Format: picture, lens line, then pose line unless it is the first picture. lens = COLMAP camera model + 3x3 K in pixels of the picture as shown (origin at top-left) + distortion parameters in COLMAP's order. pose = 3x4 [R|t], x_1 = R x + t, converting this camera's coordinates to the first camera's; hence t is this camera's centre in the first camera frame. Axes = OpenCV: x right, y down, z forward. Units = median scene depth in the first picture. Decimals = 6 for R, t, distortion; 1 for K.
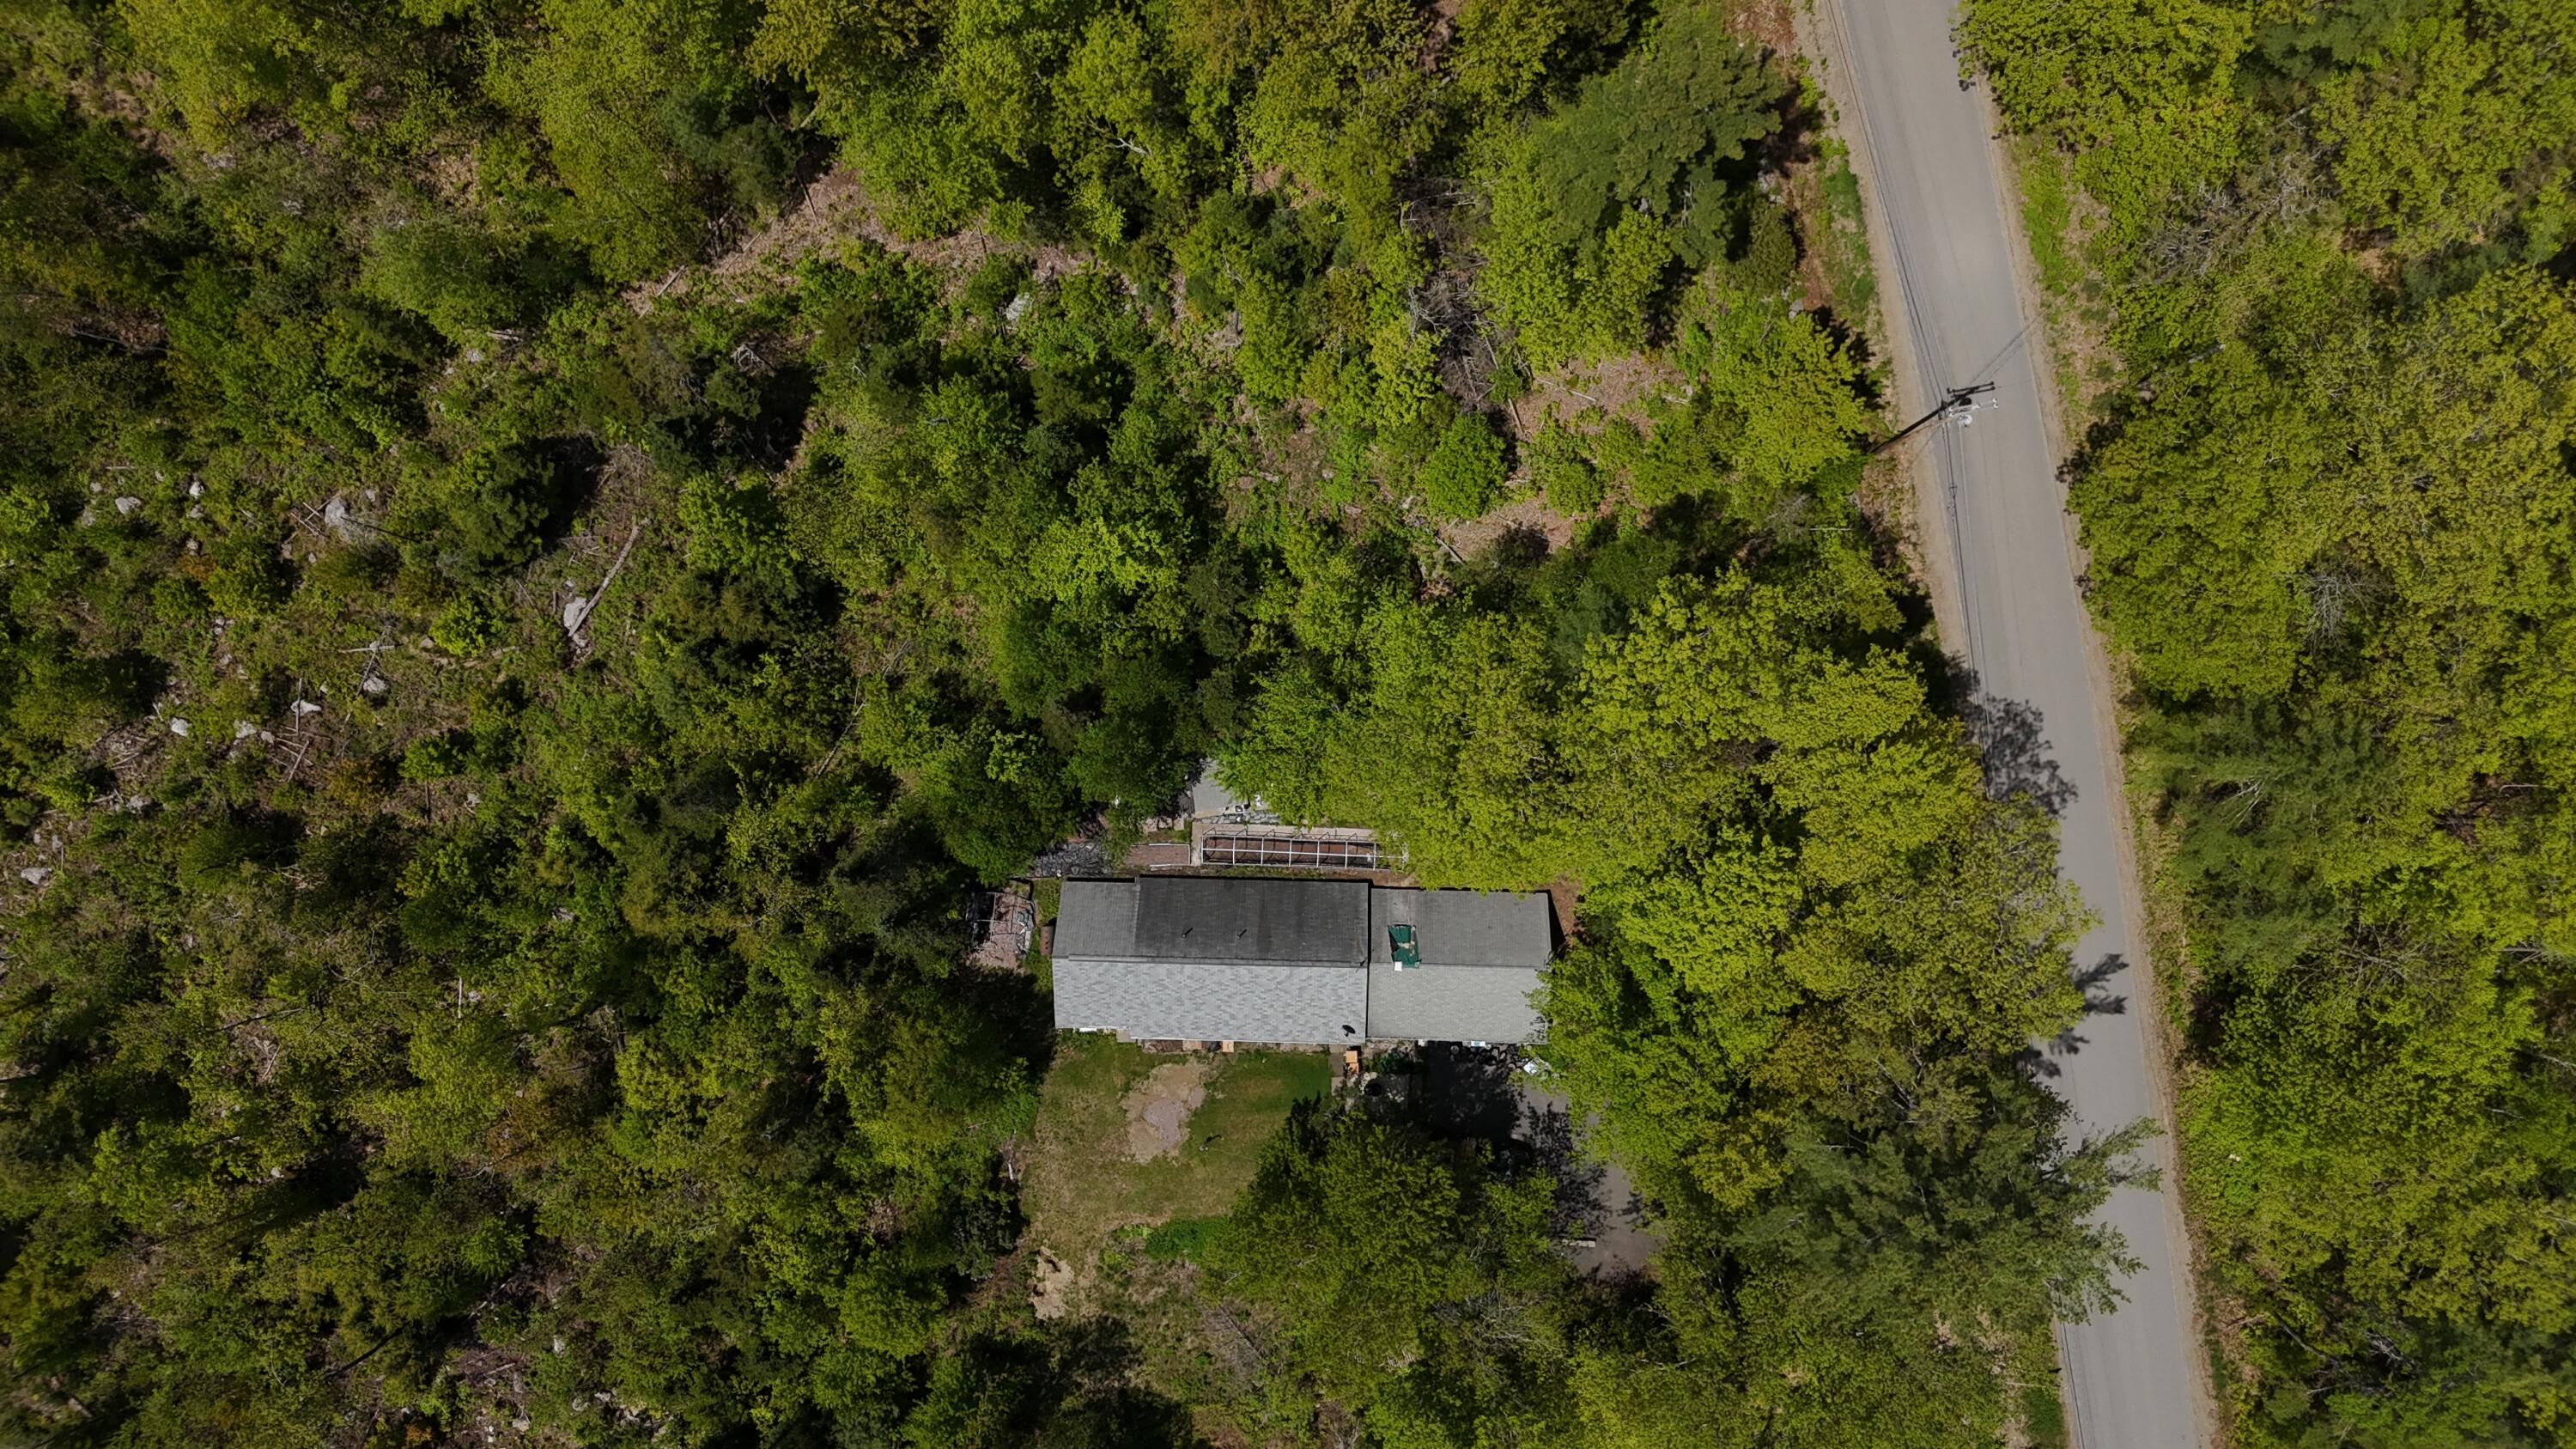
lens RADIAL K [[1897.1, 0, 1300.8], [0, 1897.1, 703.3], [0, 0, 1]] dist [0.066109, -0.055169]
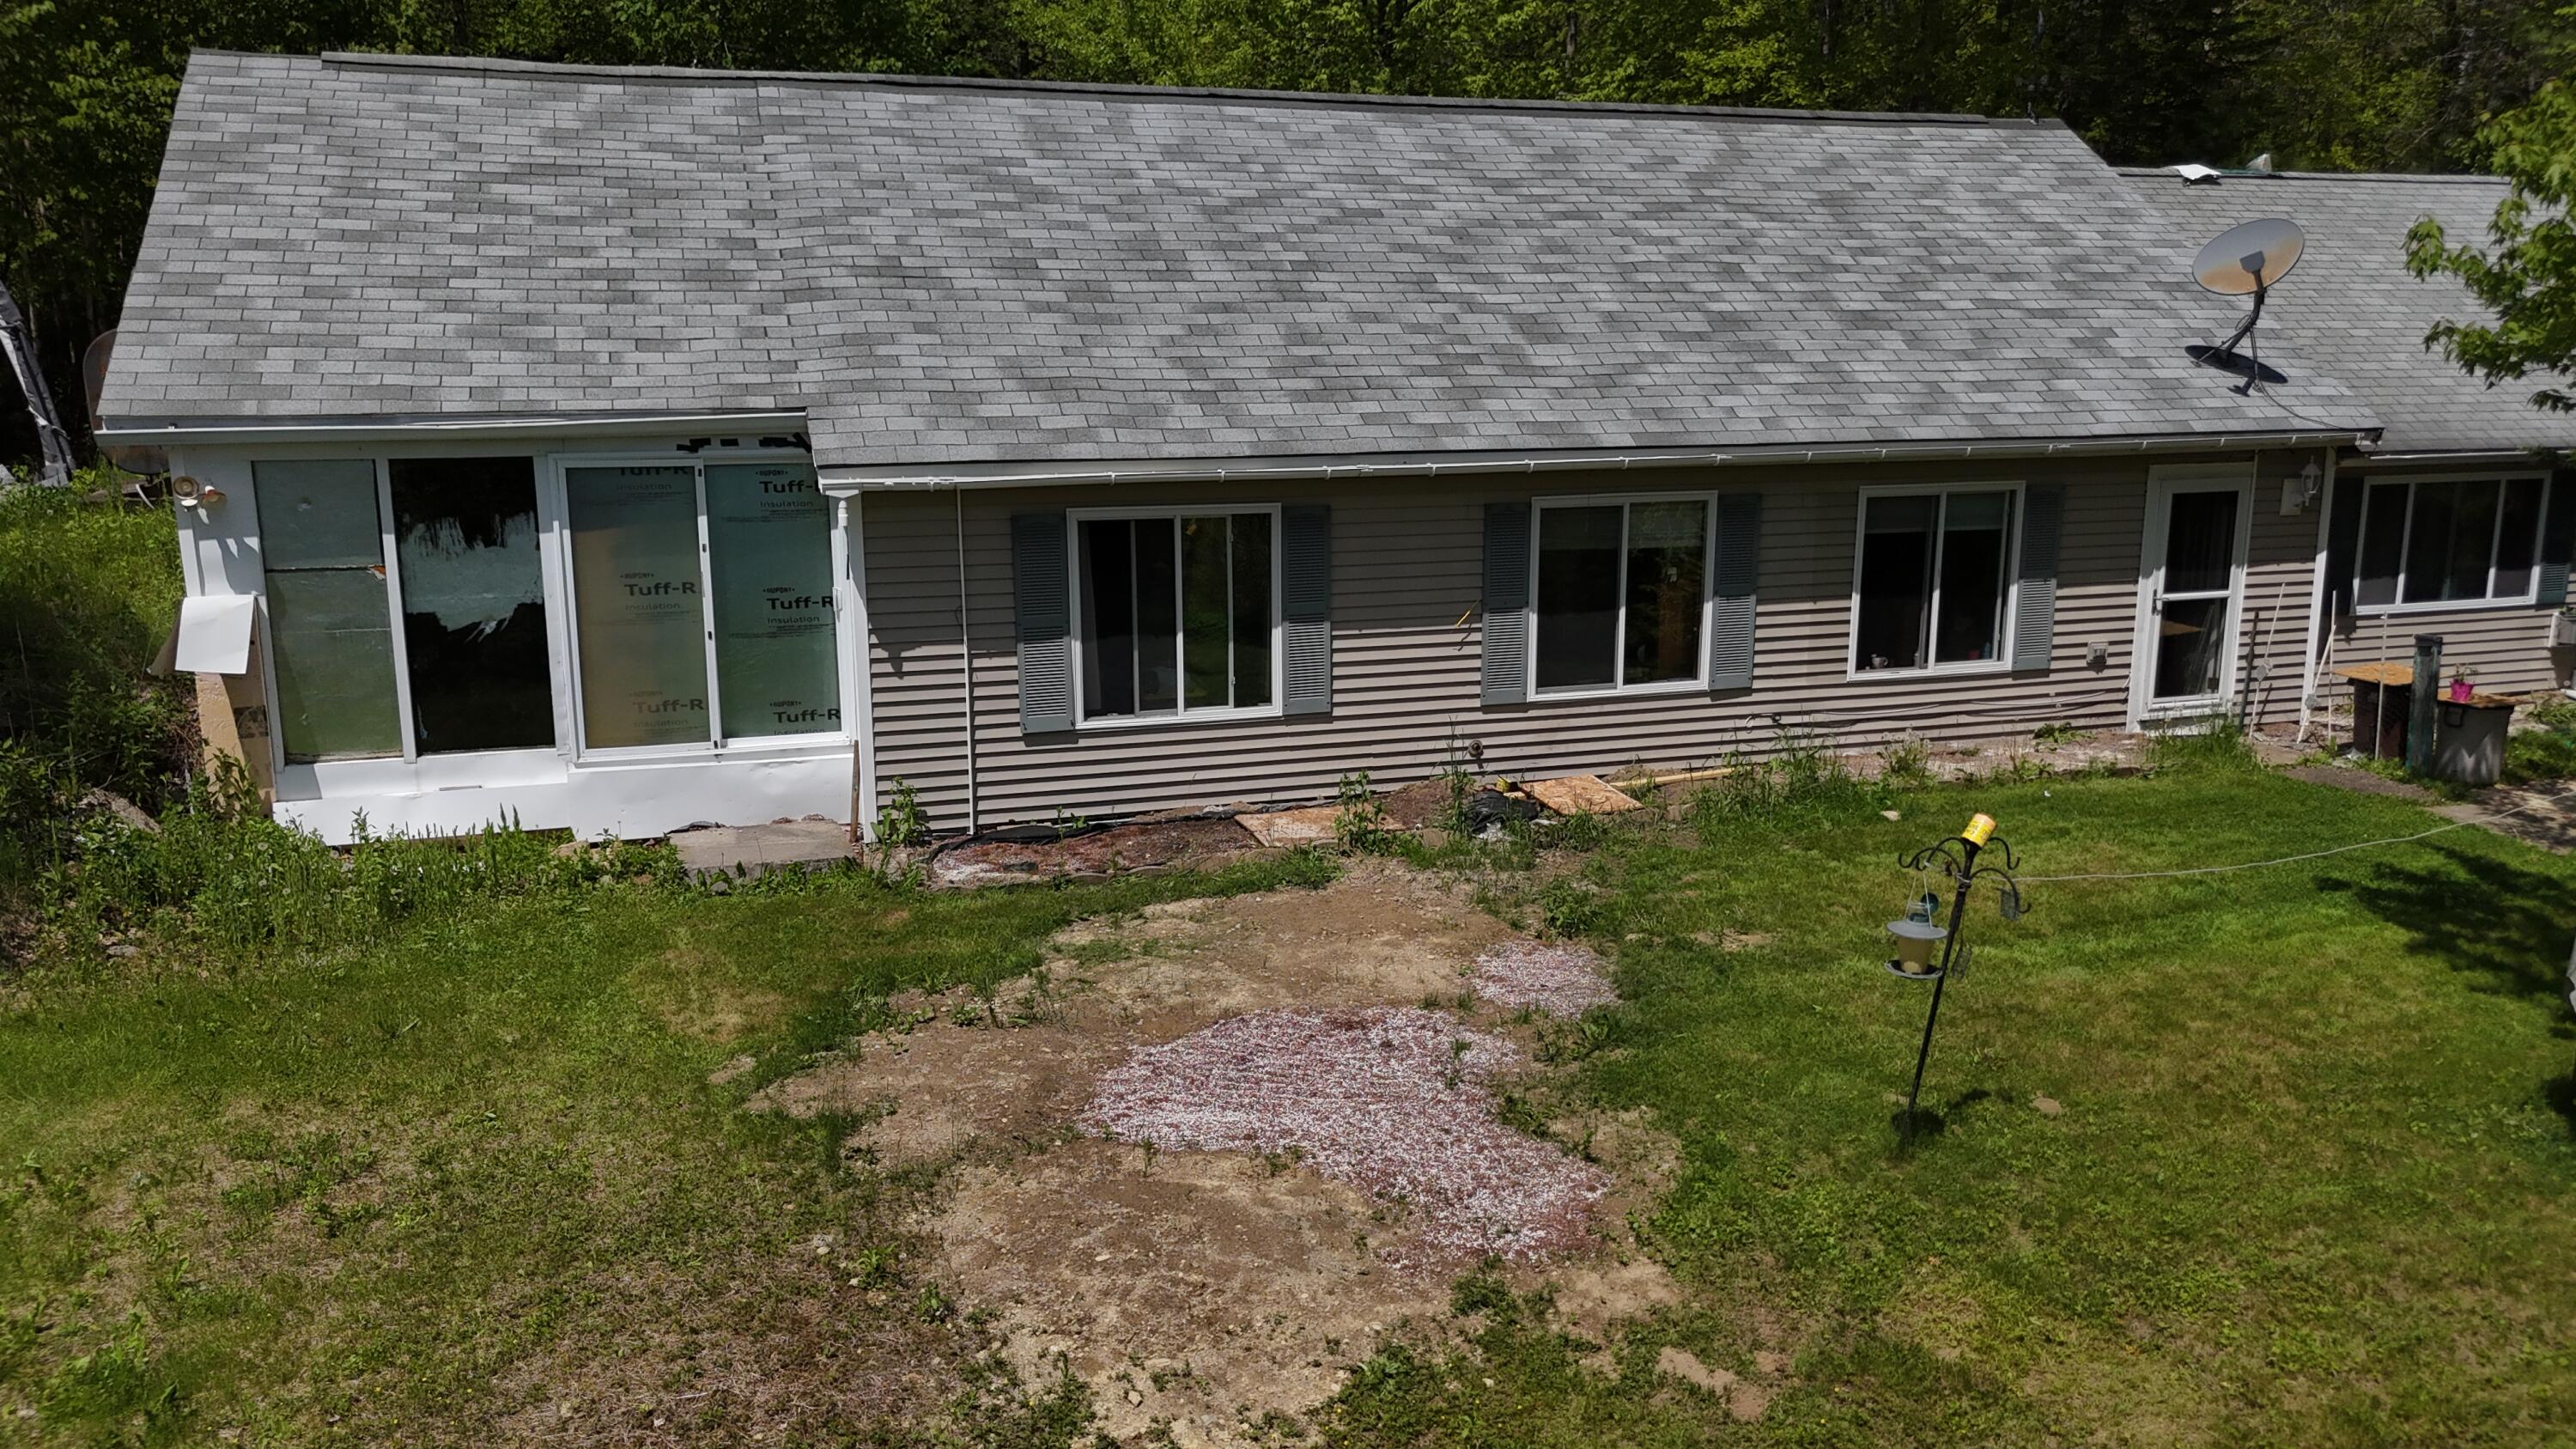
lens RADIAL K [[1897.1, 0, 1293.0], [0, 1897.1, 736.6], [0, 0, 1]] dist [0.066109, -0.055169]
pose [[0.941471, -0.055850, 0.332436, -0.100143], [0.334383, 0.279576, -0.900014, 0.290204], [-0.042676, 0.958498, 0.281888, 0.963516]]
